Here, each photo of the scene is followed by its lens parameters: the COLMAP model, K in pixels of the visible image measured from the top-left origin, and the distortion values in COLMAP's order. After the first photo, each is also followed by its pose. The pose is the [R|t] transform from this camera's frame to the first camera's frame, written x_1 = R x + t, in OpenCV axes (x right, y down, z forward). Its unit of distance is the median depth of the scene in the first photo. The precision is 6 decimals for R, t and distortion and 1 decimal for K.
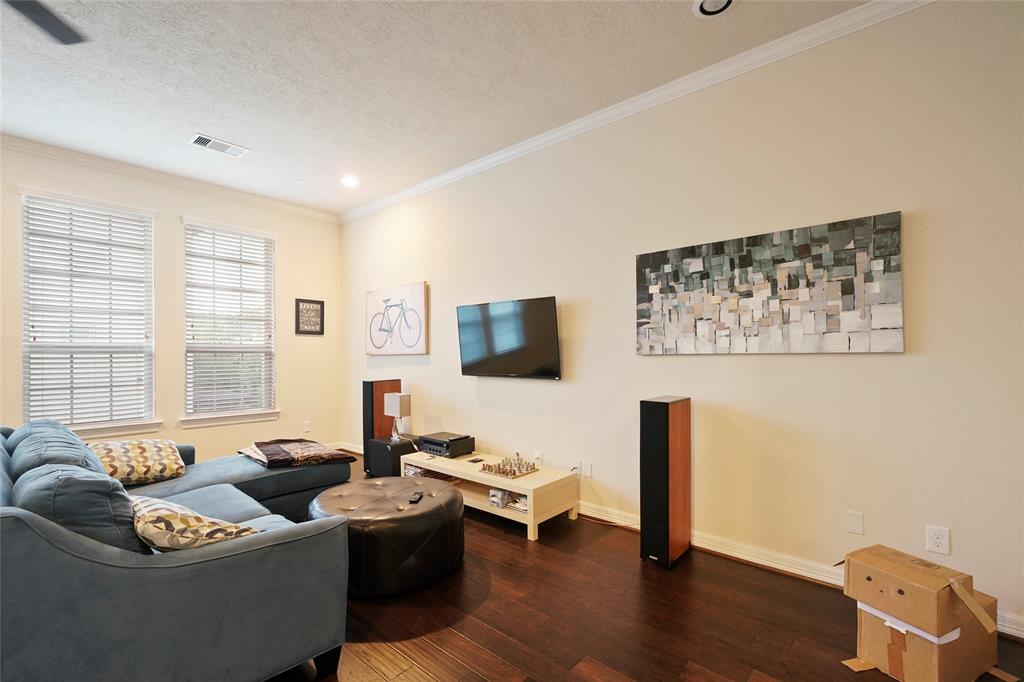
lens RADIAL K [[445.3, 0, 508.7], [0, 445.3, 349.0], [0, 0, 1]] dist [-0.001009, -0.000025]
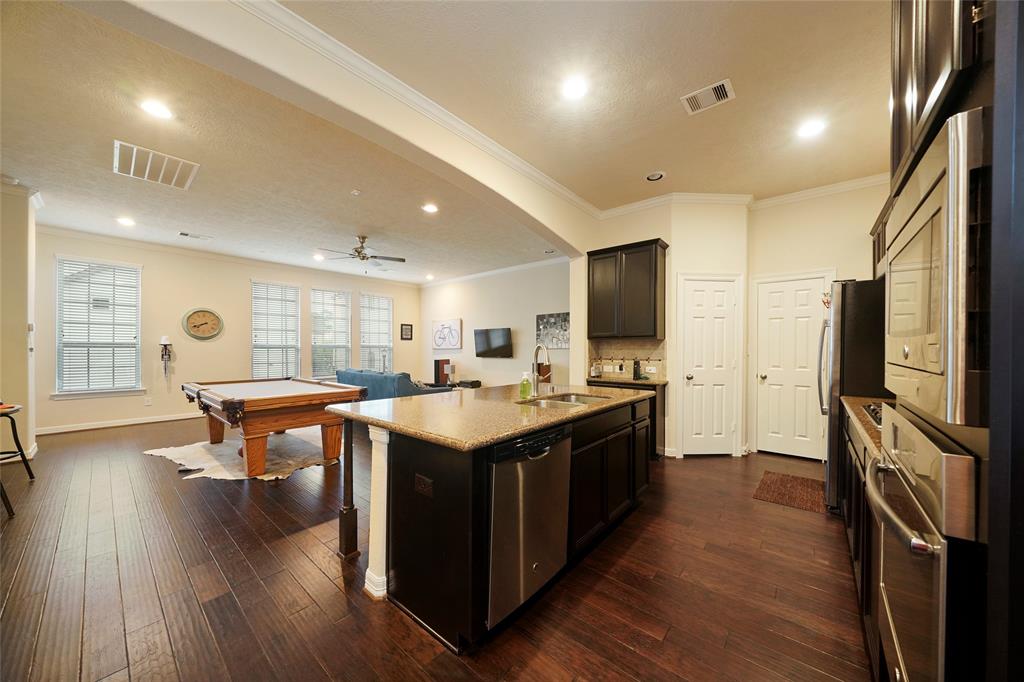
lens RADIAL K [[357.7, 0, 514.6], [0, 357.7, 345.8], [0, 0, 1]] dist [-0.000214, -0.000047]
pose [[0.999698, 0.001908, 0.024492, 0.062068], [-0.001918, 0.999998, 0.000384, -0.005330], [-0.024491, -0.000431, 0.999700, -1.014650]]
